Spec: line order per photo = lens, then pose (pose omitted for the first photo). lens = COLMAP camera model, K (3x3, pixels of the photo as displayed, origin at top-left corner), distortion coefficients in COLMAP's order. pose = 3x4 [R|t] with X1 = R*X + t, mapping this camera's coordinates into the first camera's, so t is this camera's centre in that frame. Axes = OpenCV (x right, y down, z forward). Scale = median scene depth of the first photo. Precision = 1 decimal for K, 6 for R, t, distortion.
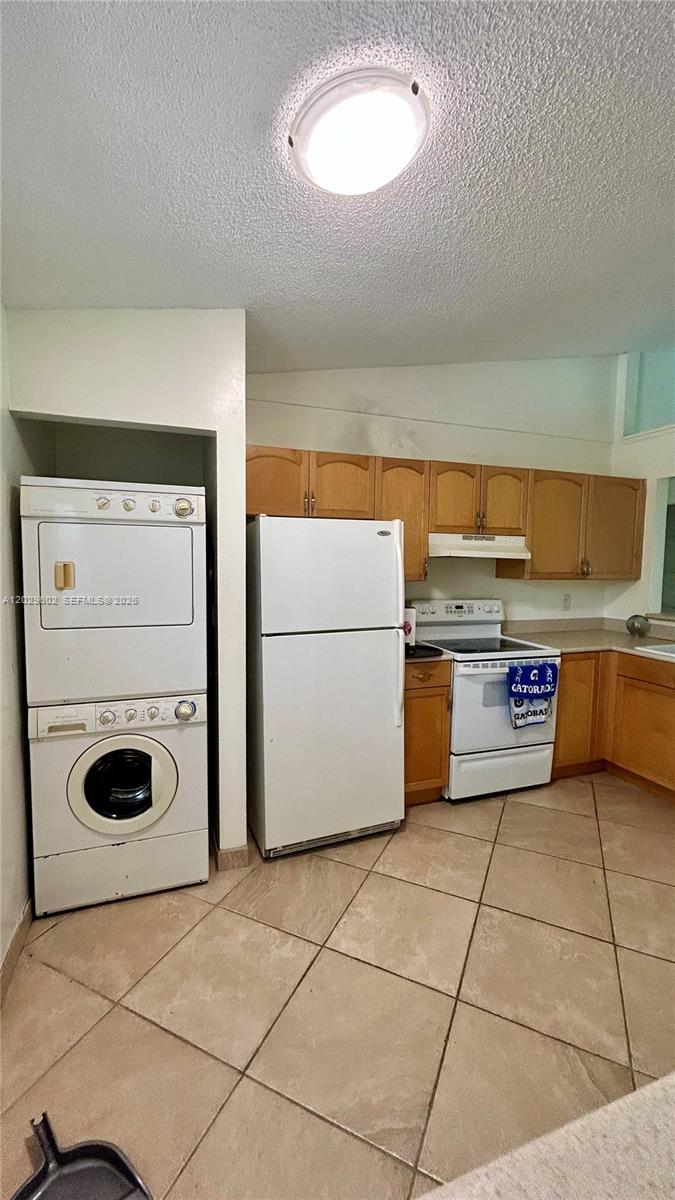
lens RADIAL K [[479.0, 0, 339.9], [0, 479.0, 598.3], [0, 0, 1]] dist [-0.003124, 0.000009]
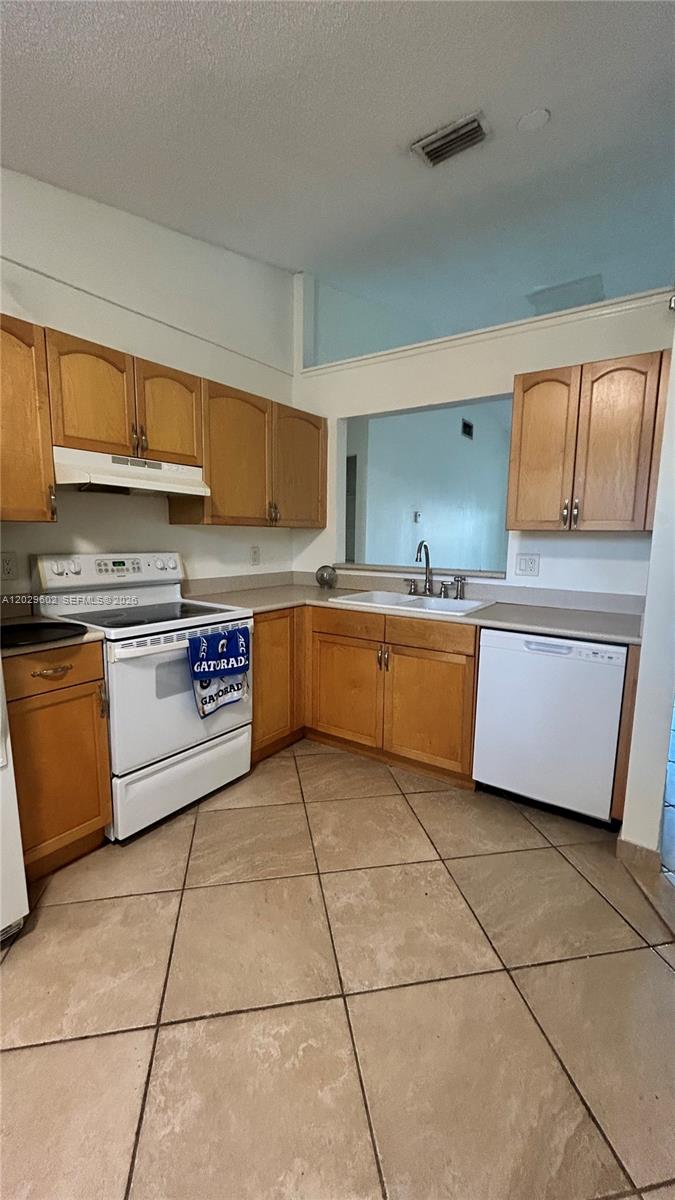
lens RADIAL K [[479.0, 0, 337.7], [0, 479.0, 599.5], [0, 0, 1]] dist [-0.003124, 0.000009]
pose [[0.816120, -0.080681, 0.572223, 0.115691], [0.041942, 0.995864, 0.080594, 0.031493], [-0.576359, -0.041775, 0.816128, 0.255727]]
